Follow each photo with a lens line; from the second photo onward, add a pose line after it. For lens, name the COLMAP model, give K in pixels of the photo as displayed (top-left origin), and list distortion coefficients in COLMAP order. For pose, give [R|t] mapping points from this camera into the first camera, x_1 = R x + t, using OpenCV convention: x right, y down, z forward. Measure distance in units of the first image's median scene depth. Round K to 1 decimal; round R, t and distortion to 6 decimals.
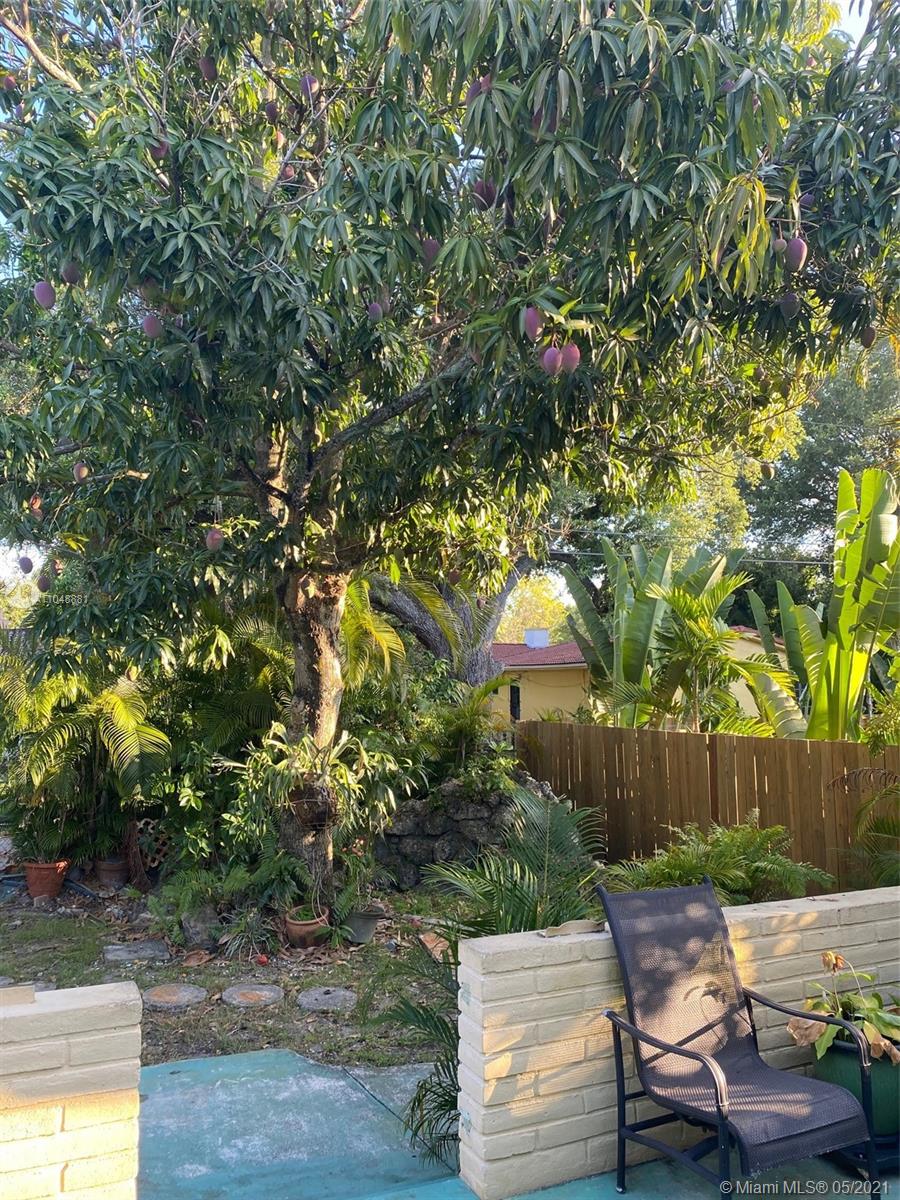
lens RADIAL K [[906.0, 0, 453.8], [0, 906.0, 594.0], [0, 0, 1]] dist [0.088833, -0.171304]
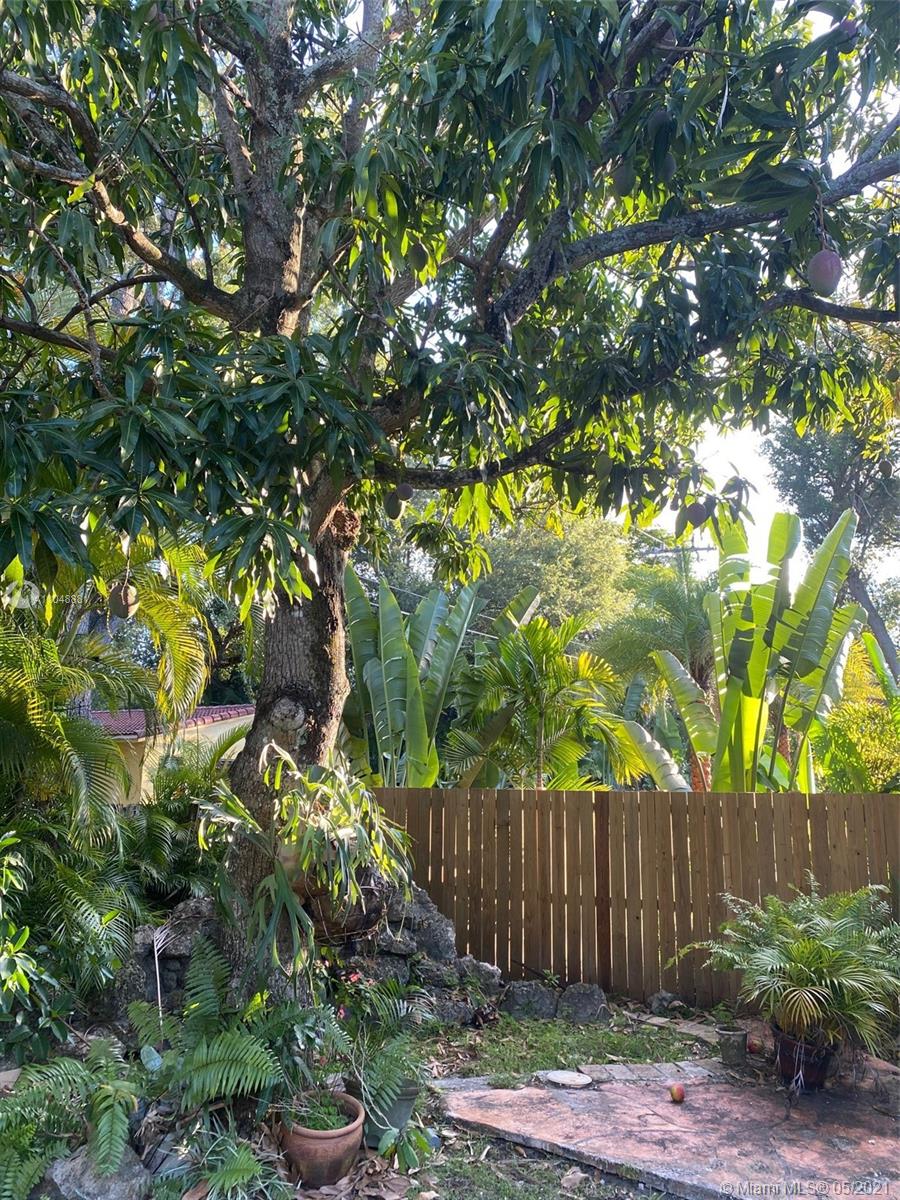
lens RADIAL K [[906.0, 0, 453.8], [0, 906.0, 594.0], [0, 0, 1]] dist [0.088833, -0.171304]
pose [[0.791925, 0.138165, 0.594781, -0.385144], [-0.076023, 0.988795, -0.128471, 0.100600], [-0.605867, 0.056522, 0.793556, 0.444121]]
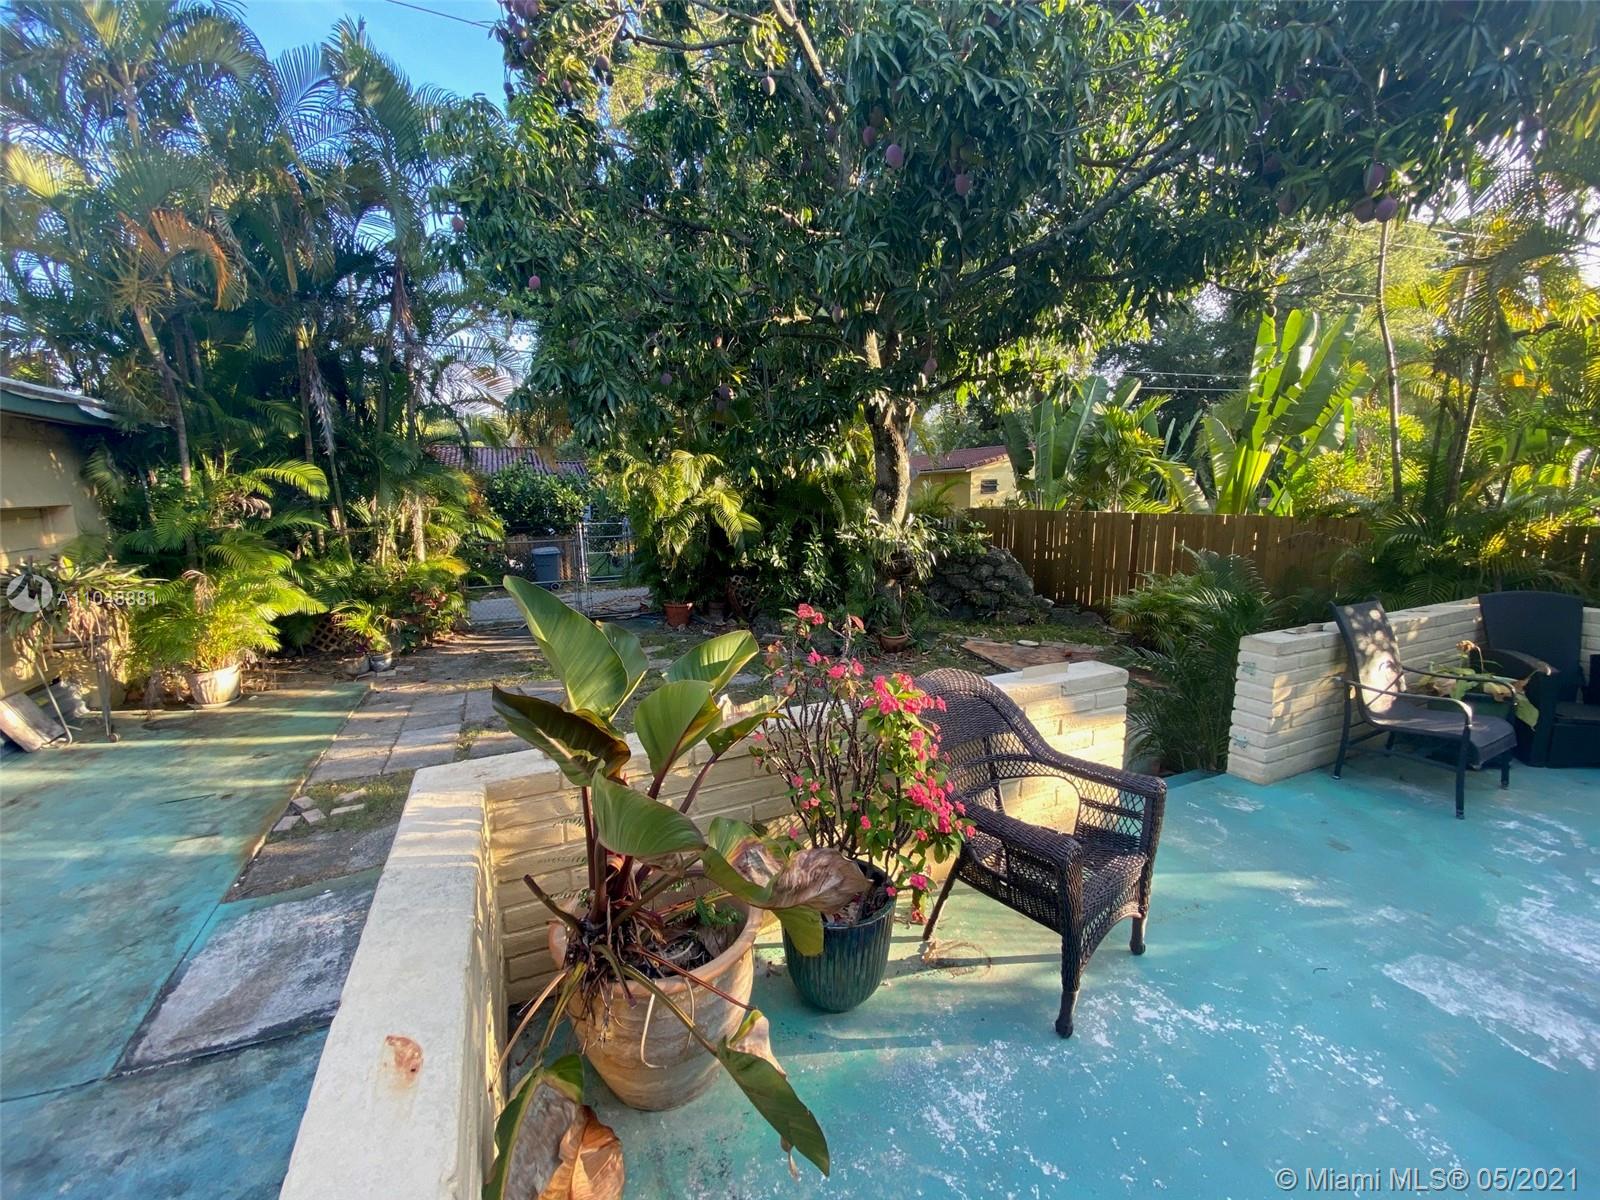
lens RADIAL K [[648.9, 0, 800.0], [0, 648.9, 600.0], [0, 0, 1]] dist [0.030333, -0.025194]
pose [[0.999929, -0.011595, 0.002918, -0.270660], [0.010395, 0.963621, 0.267069, 0.007283], [-0.005908, -0.267019, 0.963673, -0.015901]]
